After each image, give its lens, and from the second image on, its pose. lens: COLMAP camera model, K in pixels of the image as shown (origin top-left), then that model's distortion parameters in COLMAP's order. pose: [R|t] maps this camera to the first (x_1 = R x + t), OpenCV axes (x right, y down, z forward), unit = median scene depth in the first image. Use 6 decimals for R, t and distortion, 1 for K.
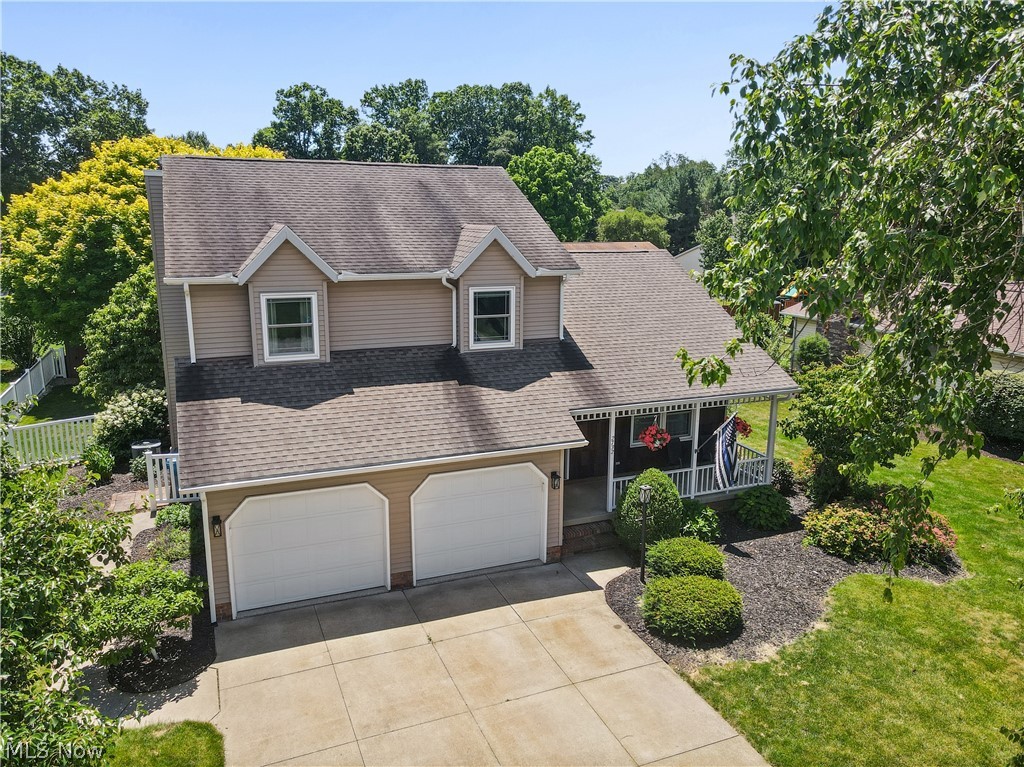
lens RADIAL K [[759.7, 0, 512.0], [0, 759.7, 383.5], [0, 0, 1]] dist [-0.003699, 0.045427]
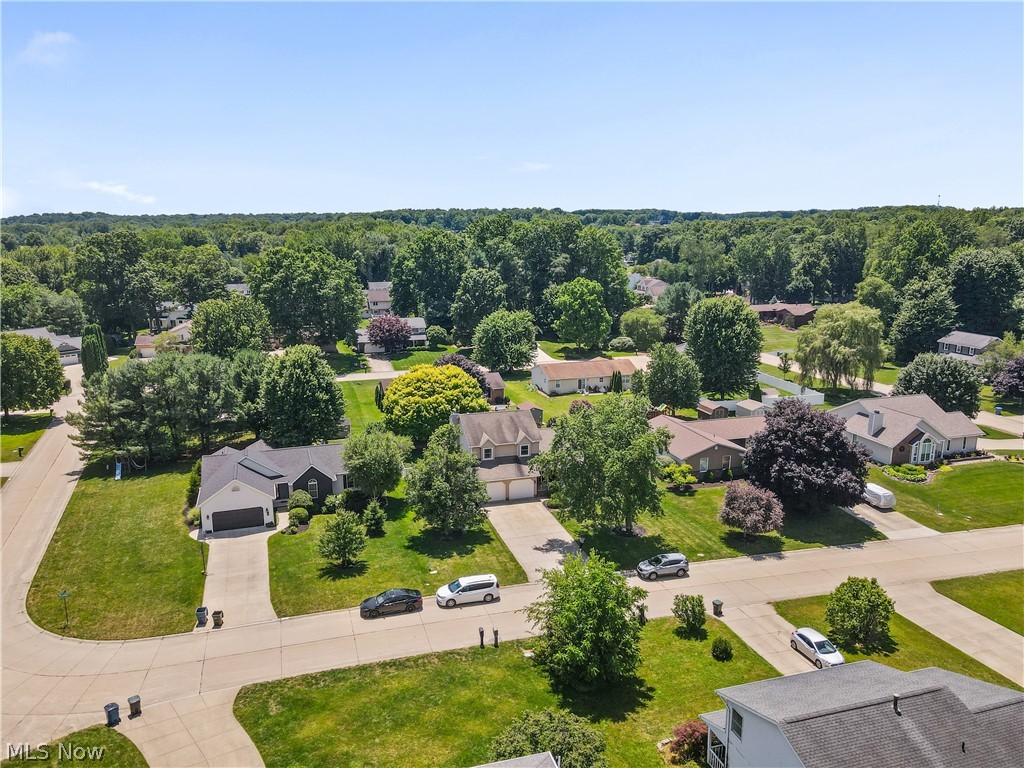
lens RADIAL K [[750.1, 0, 512.0], [0, 750.1, 384.0], [0, 0, 1]] dist [-0.006310, 0.050133]
pose [[0.994435, 0.009719, -0.104905, 0.453150], [-0.010746, 0.999900, -0.009233, -0.529625], [0.104805, 0.010309, 0.994439, -4.407664]]
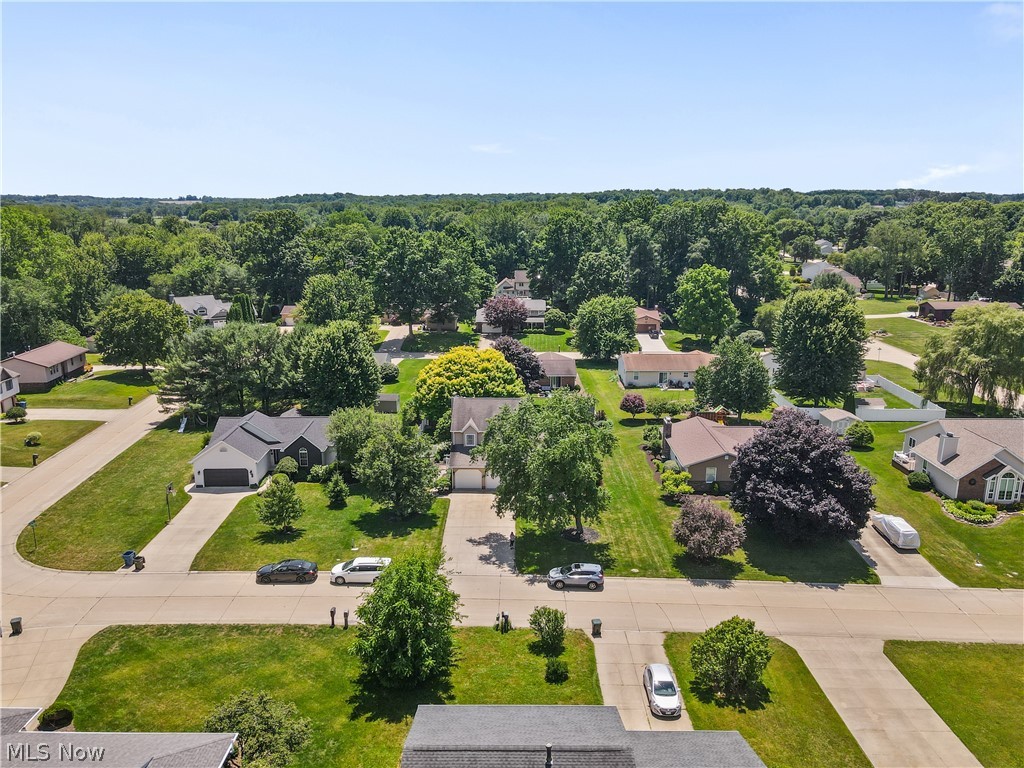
lens RADIAL K [[759.7, 0, 512.0], [0, 759.7, 384.0], [0, 0, 1]] dist [-0.003699, 0.045427]
pose [[0.921194, 0.083534, -0.380030, 2.013698], [-0.079997, 0.996479, 0.025120, -0.629049], [0.380790, 0.007261, 0.924633, -3.917319]]
